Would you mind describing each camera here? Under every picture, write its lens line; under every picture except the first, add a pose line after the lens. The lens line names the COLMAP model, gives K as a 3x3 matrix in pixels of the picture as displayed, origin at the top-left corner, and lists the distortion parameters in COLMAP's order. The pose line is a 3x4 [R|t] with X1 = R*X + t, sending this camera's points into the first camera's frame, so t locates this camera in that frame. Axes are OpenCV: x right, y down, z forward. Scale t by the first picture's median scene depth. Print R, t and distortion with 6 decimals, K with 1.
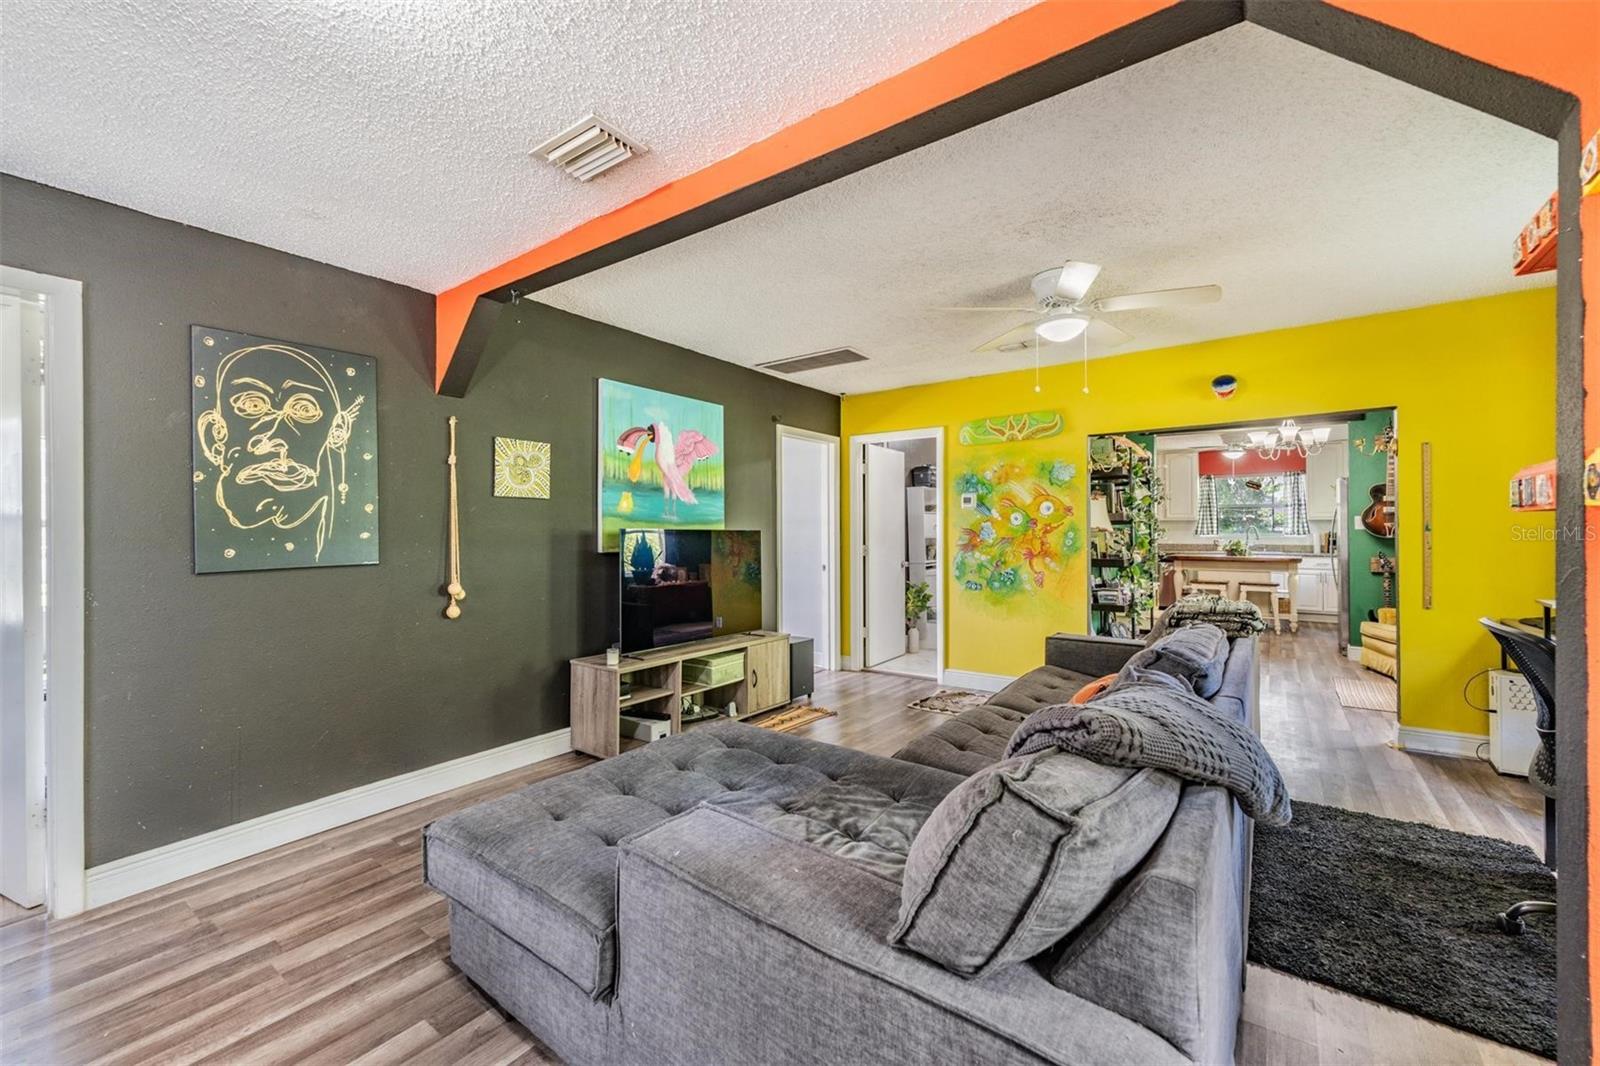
lens RADIAL K [[642.7, 0, 799.5], [0, 642.7, 527.5], [0, 0, 1]] dist [-0.001320, -0.000676]
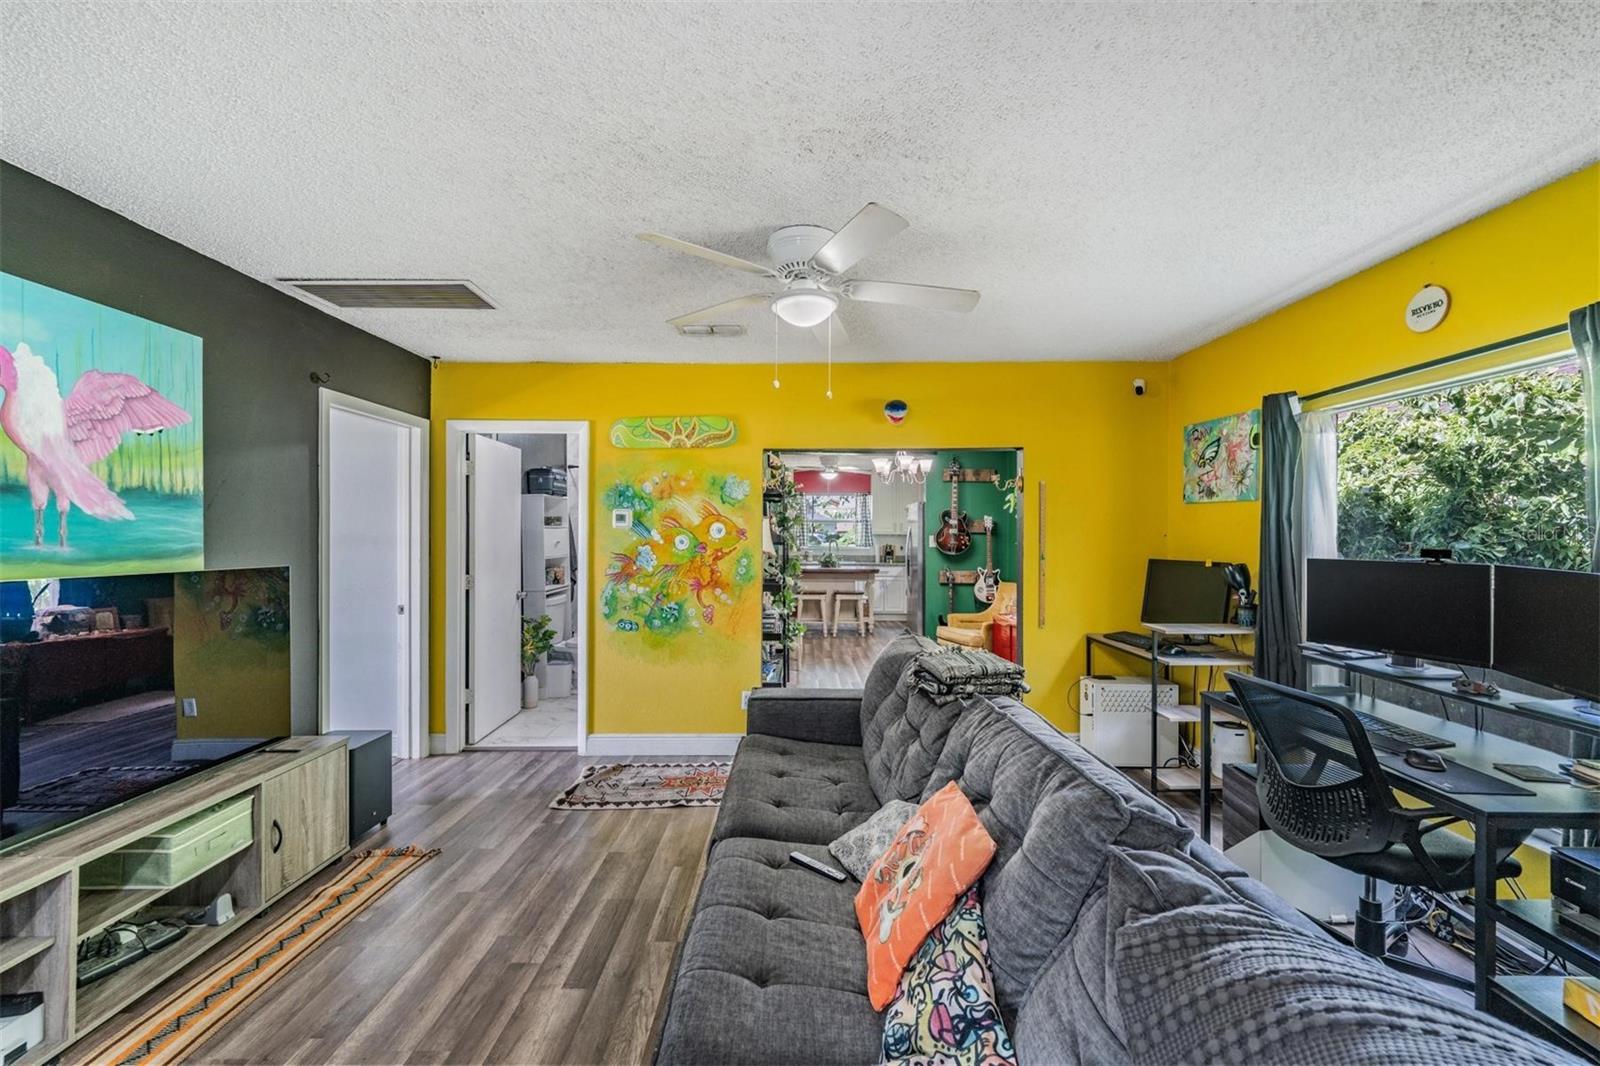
lens RADIAL K [[641.8, 0, 798.6], [0, 641.8, 535.0], [0, 0, 1]] dist [0.000116, -0.000494]
pose [[0.805628, 0.004827, 0.592403, -0.031959], [-0.009985, 0.999935, 0.005430, -0.029993], [-0.592338, -0.010290, 0.805624, 0.255504]]
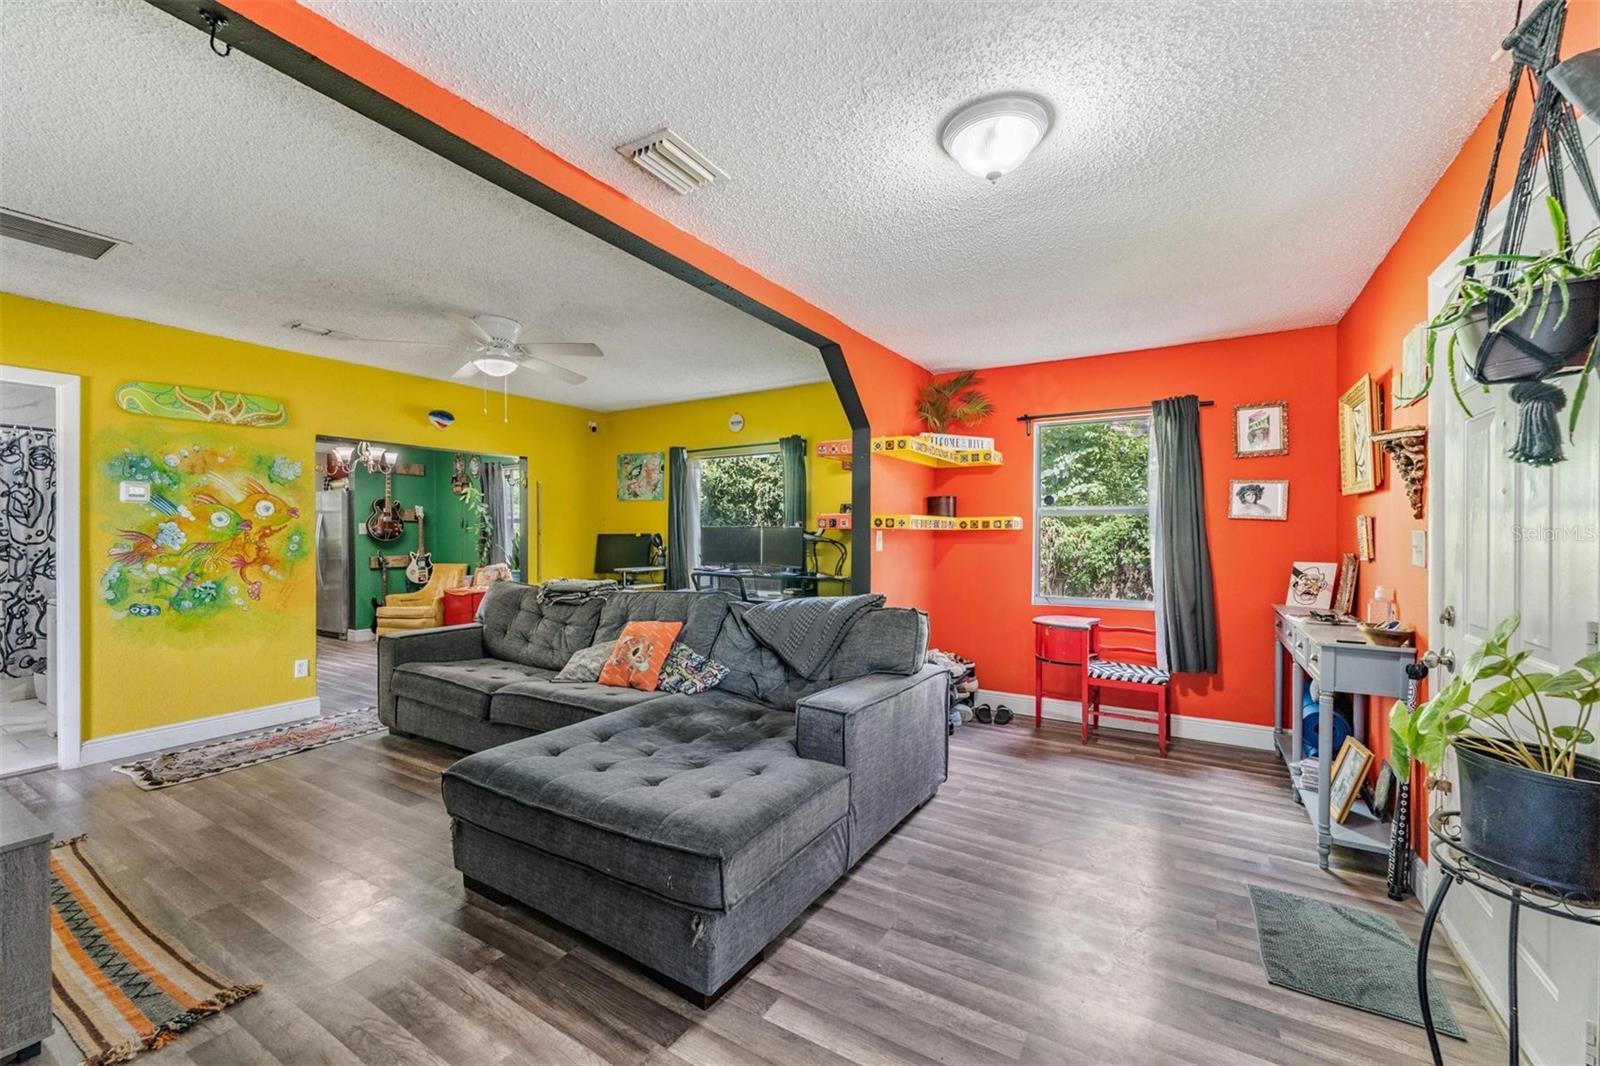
lens RADIAL K [[641.8, 0, 798.6], [0, 641.8, 535.0], [0, 0, 1]] dist [0.000116, -0.000494]
pose [[-0.088121, 0.001979, 0.996108, -0.552915], [-0.005024, 0.999984, -0.002431, 0.004549], [-0.996097, -0.005219, -0.088110, 0.358453]]
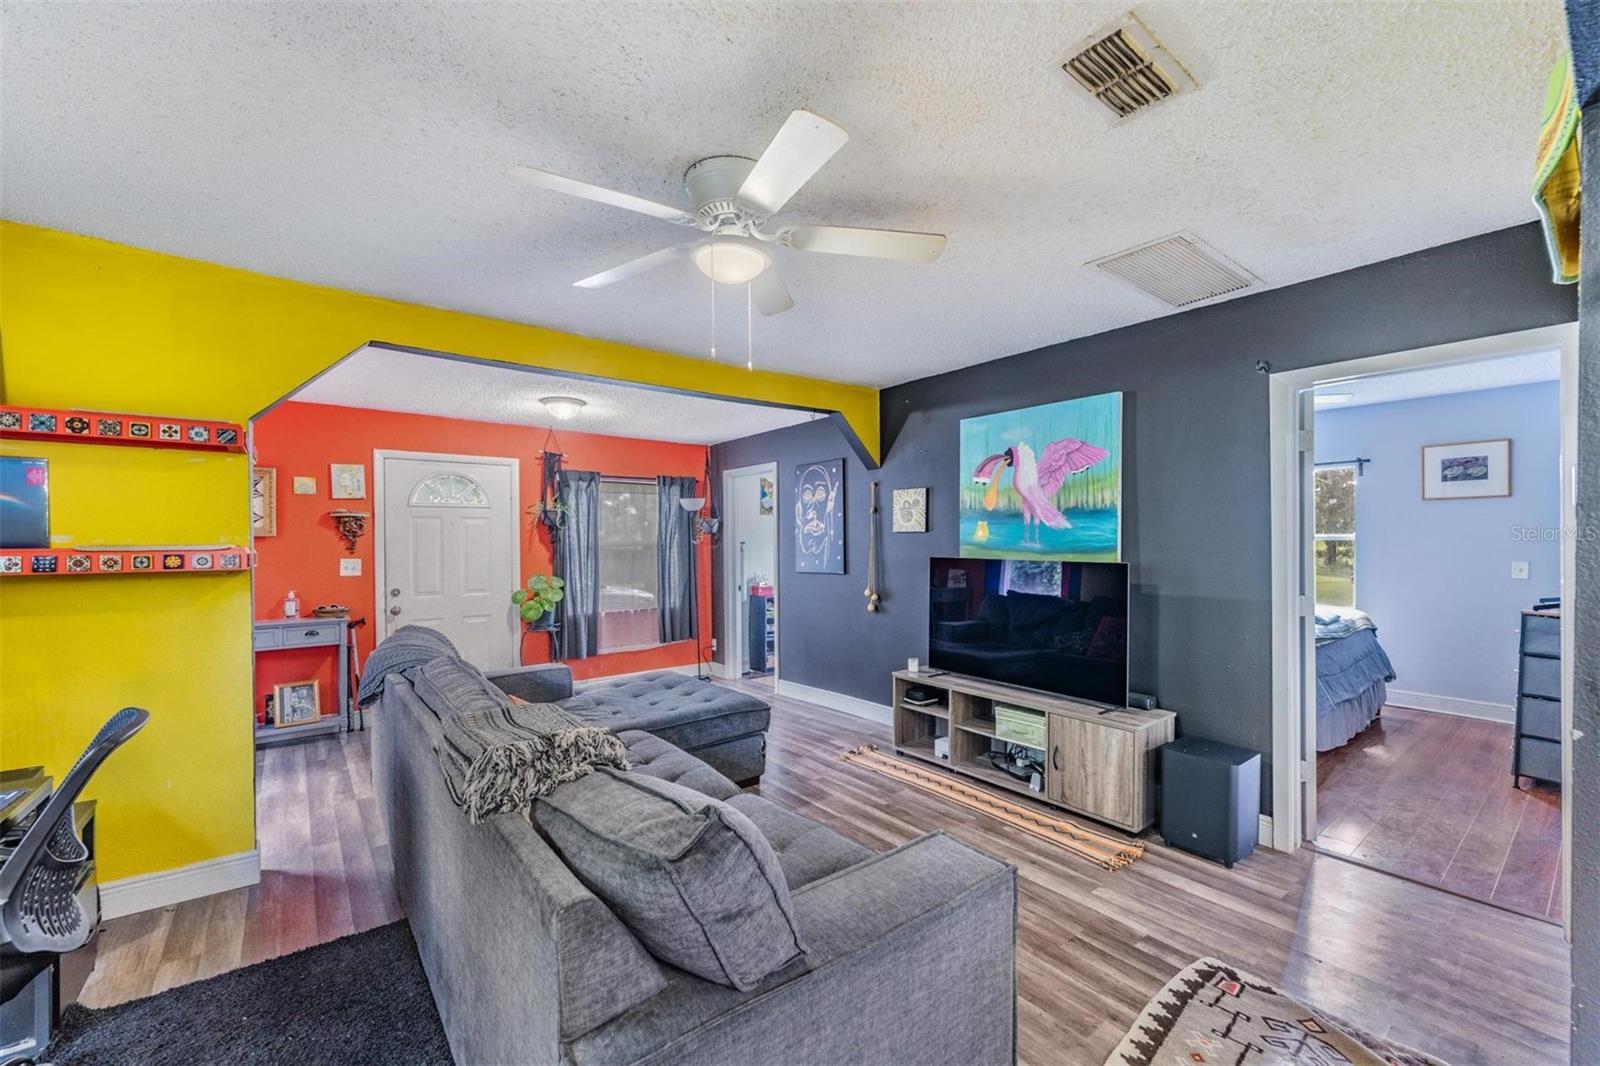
lens RADIAL K [[641.8, 0, 798.6], [0, 641.8, 535.0], [0, 0, 1]] dist [0.000116, -0.000494]
pose [[-0.264565, 0.000128, -0.964368, 0.666460], [0.015464, 0.999872, -0.004110, -0.027371], [0.964244, -0.016000, -0.264533, 0.814599]]
